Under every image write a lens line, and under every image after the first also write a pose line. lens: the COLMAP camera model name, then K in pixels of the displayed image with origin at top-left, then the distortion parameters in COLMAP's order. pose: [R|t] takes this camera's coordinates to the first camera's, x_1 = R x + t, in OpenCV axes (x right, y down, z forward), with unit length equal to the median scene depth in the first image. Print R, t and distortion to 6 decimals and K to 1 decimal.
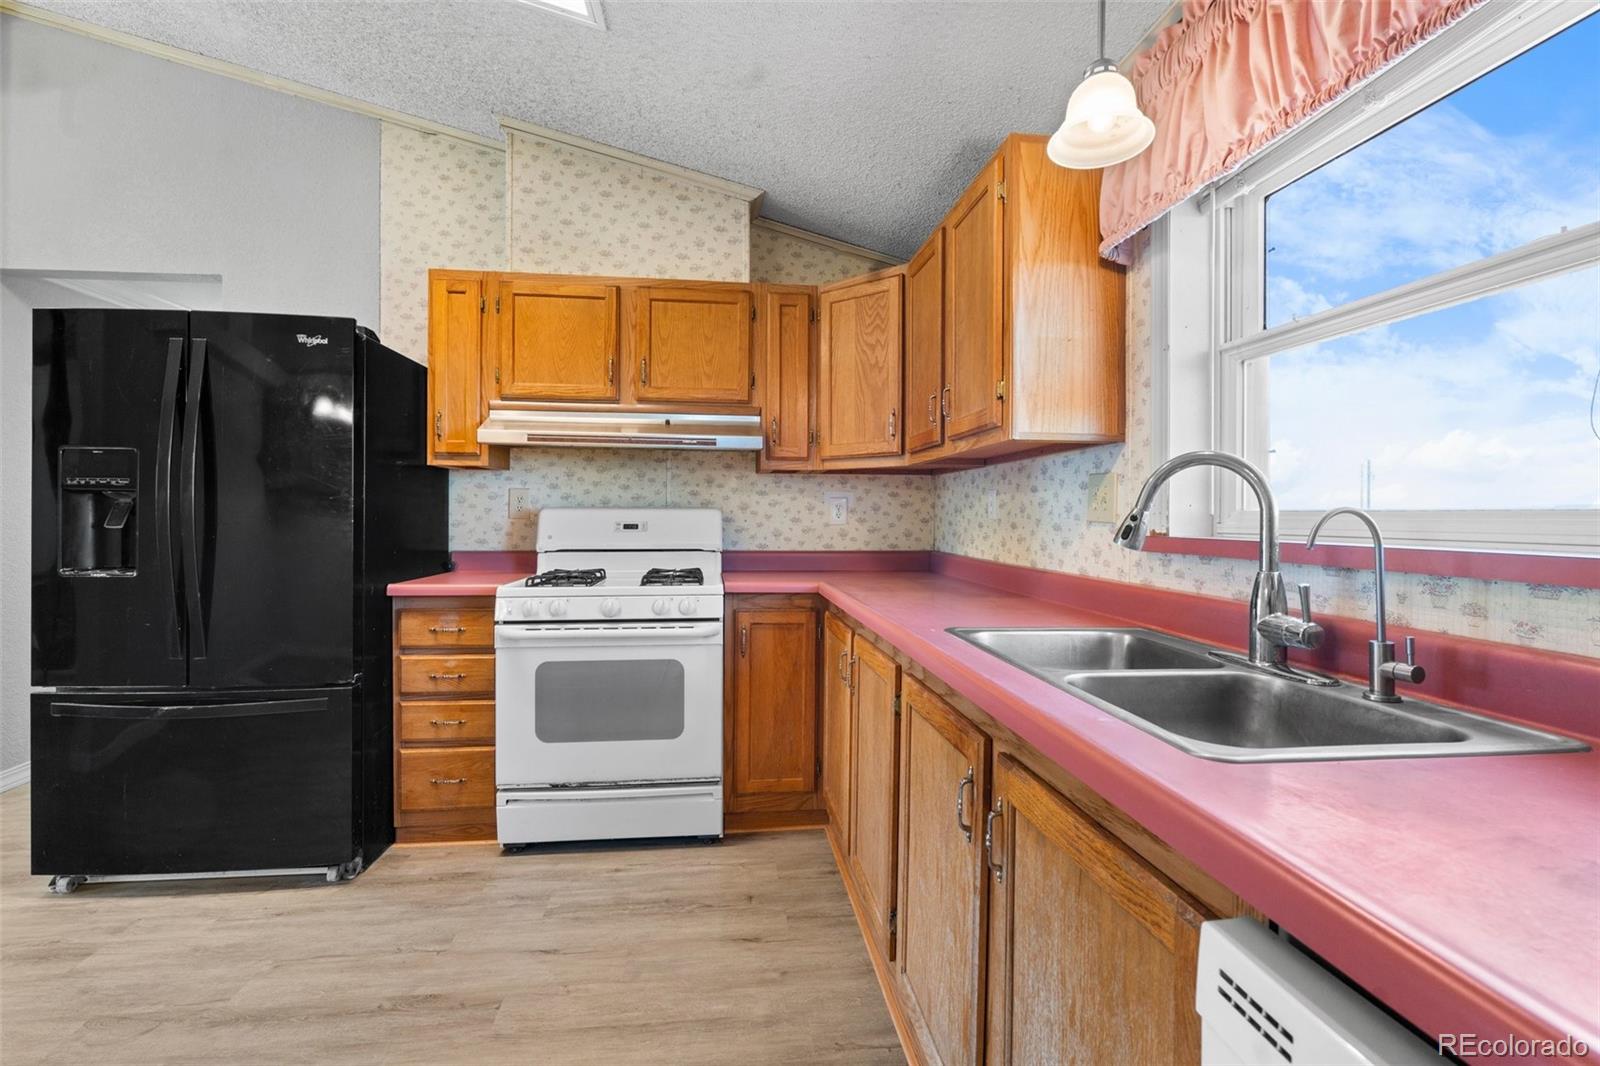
lens RADIAL K [[716.7, 0, 791.5], [0, 716.7, 519.1], [0, 0, 1]] dist [-0.001500, -0.000595]
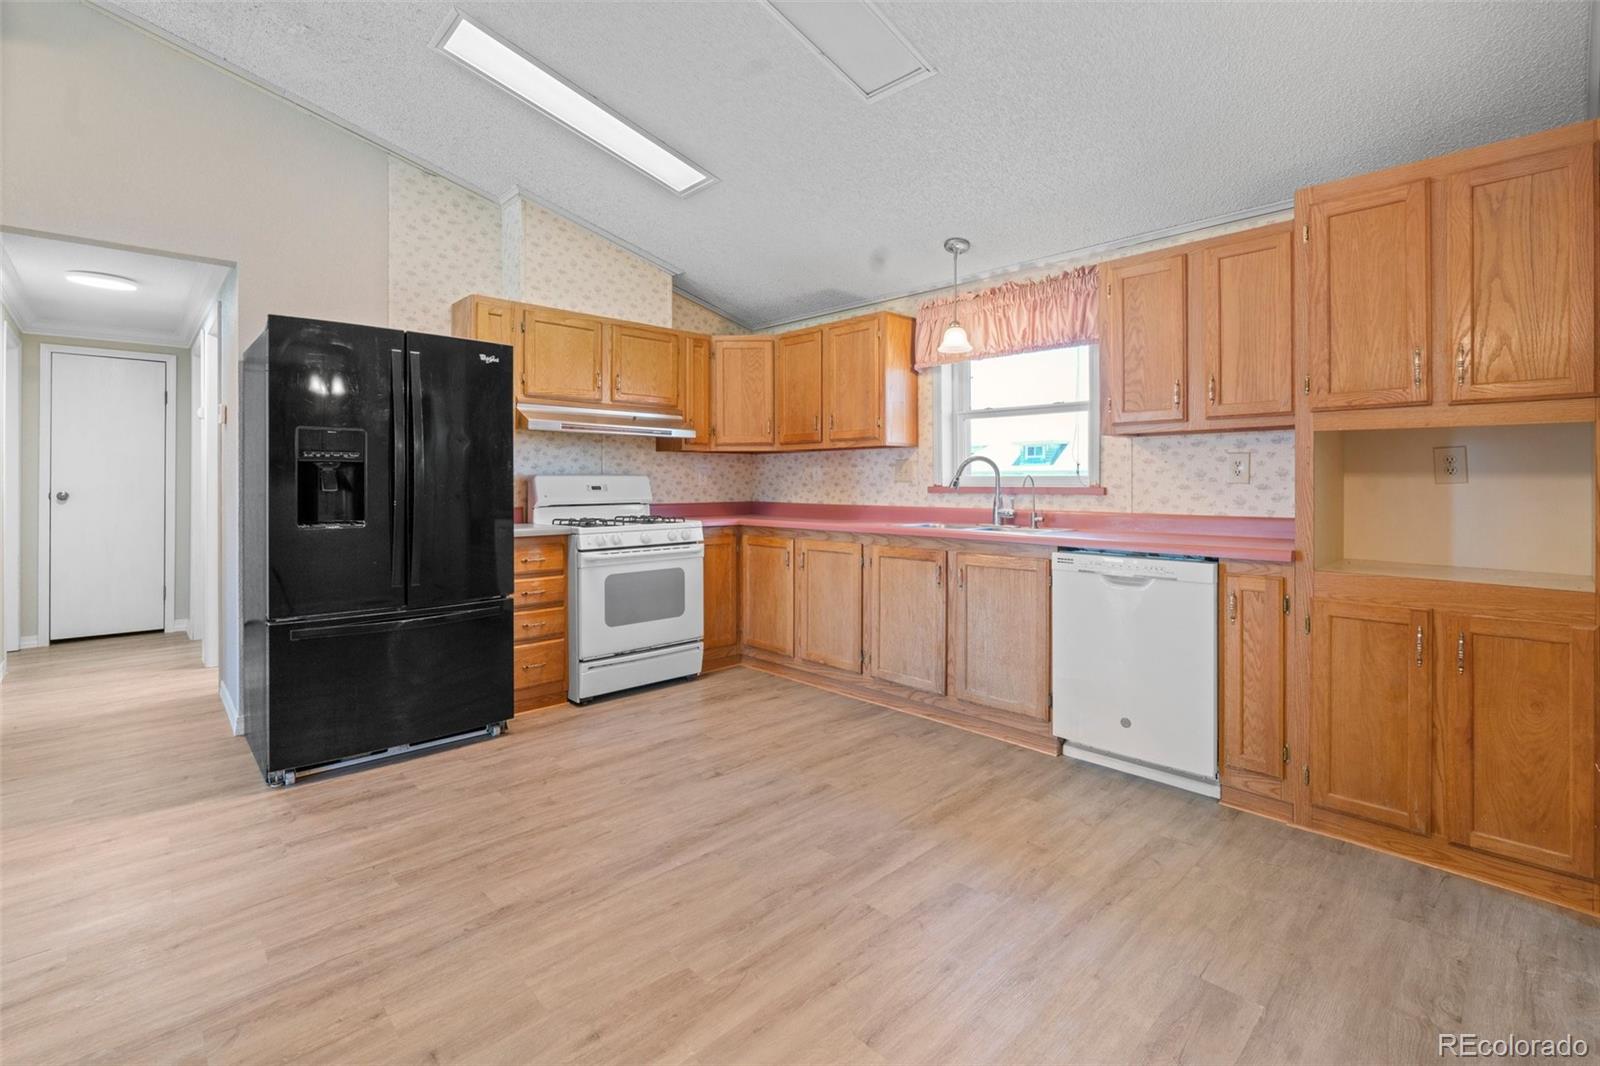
lens RADIAL K [[724.2, 0, 802.1], [0, 724.2, 485.6], [0, 0, 1]] dist [-0.003412, 0.000099]
pose [[0.793536, -0.009498, 0.608450, -0.963969], [0.009545, 0.999949, 0.003160, 0.006180], [-0.608449, 0.003300, 0.793586, -0.490410]]
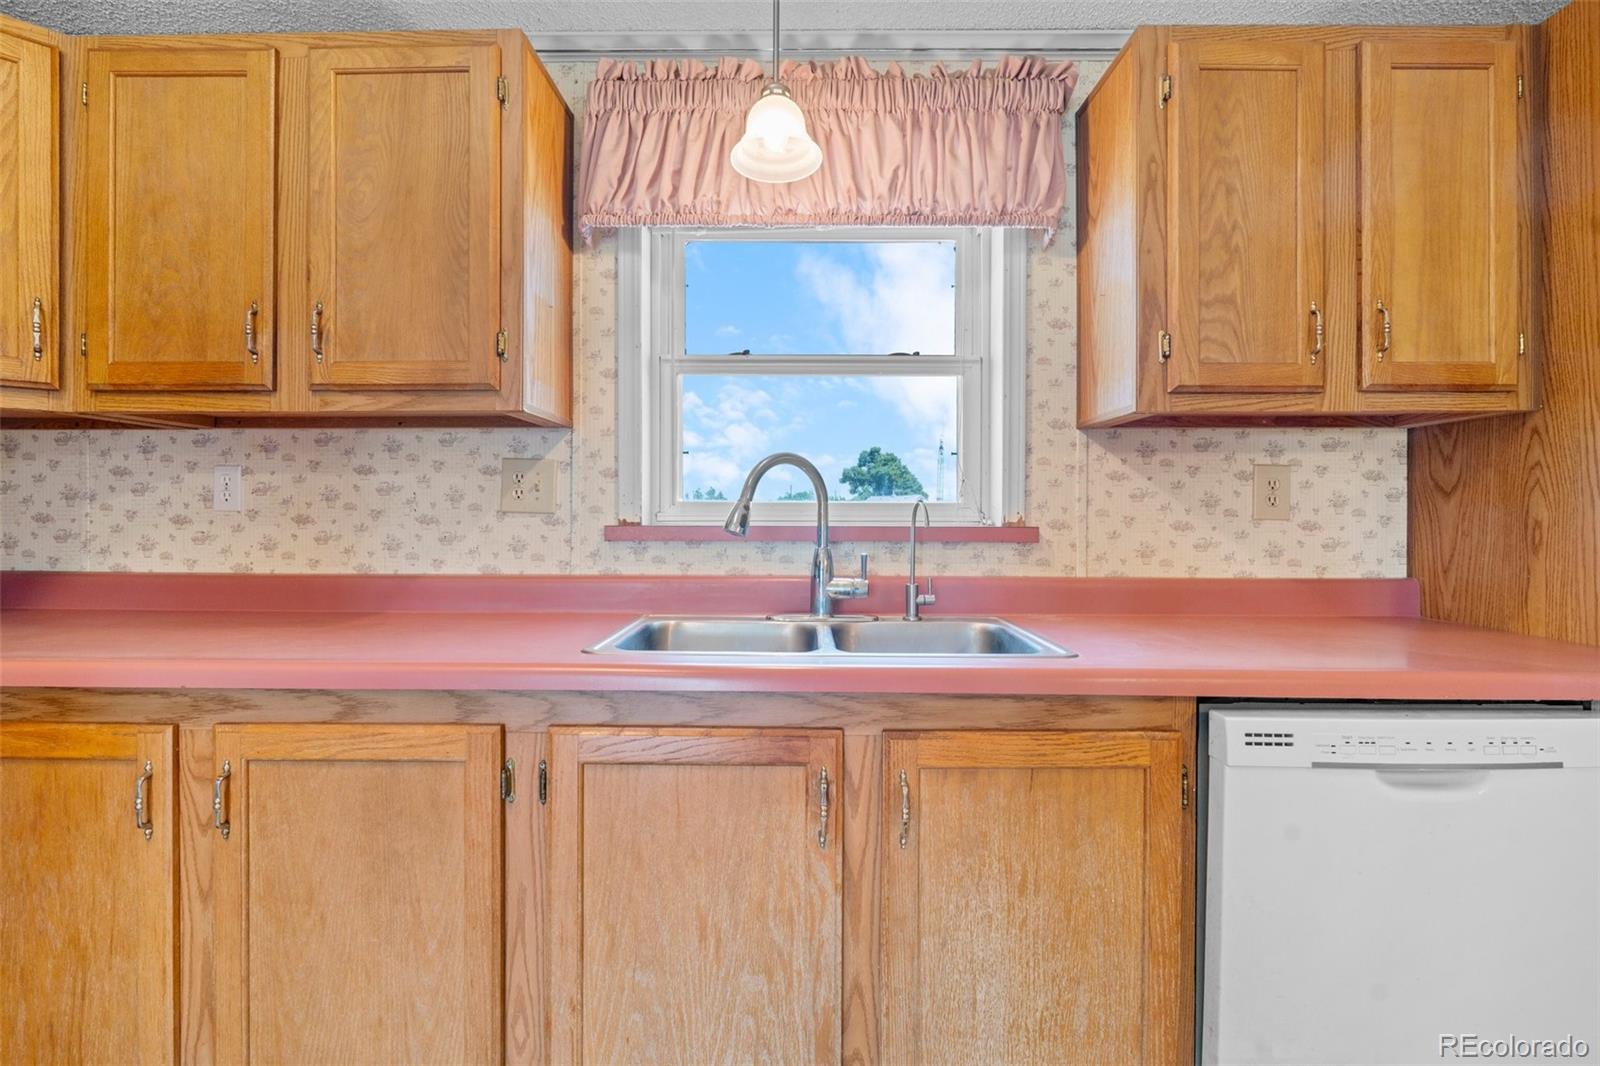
lens RADIAL K [[705.9, 0, 797.2], [0, 705.9, 514.2], [0, 0, 1]] dist [-0.008945, 0.000080]
pose [[0.124784, -0.010260, 0.992131, -0.326936], [0.004237, 0.999943, 0.009807, -0.000527], [-0.992175, 0.002980, 0.124821, 0.438304]]
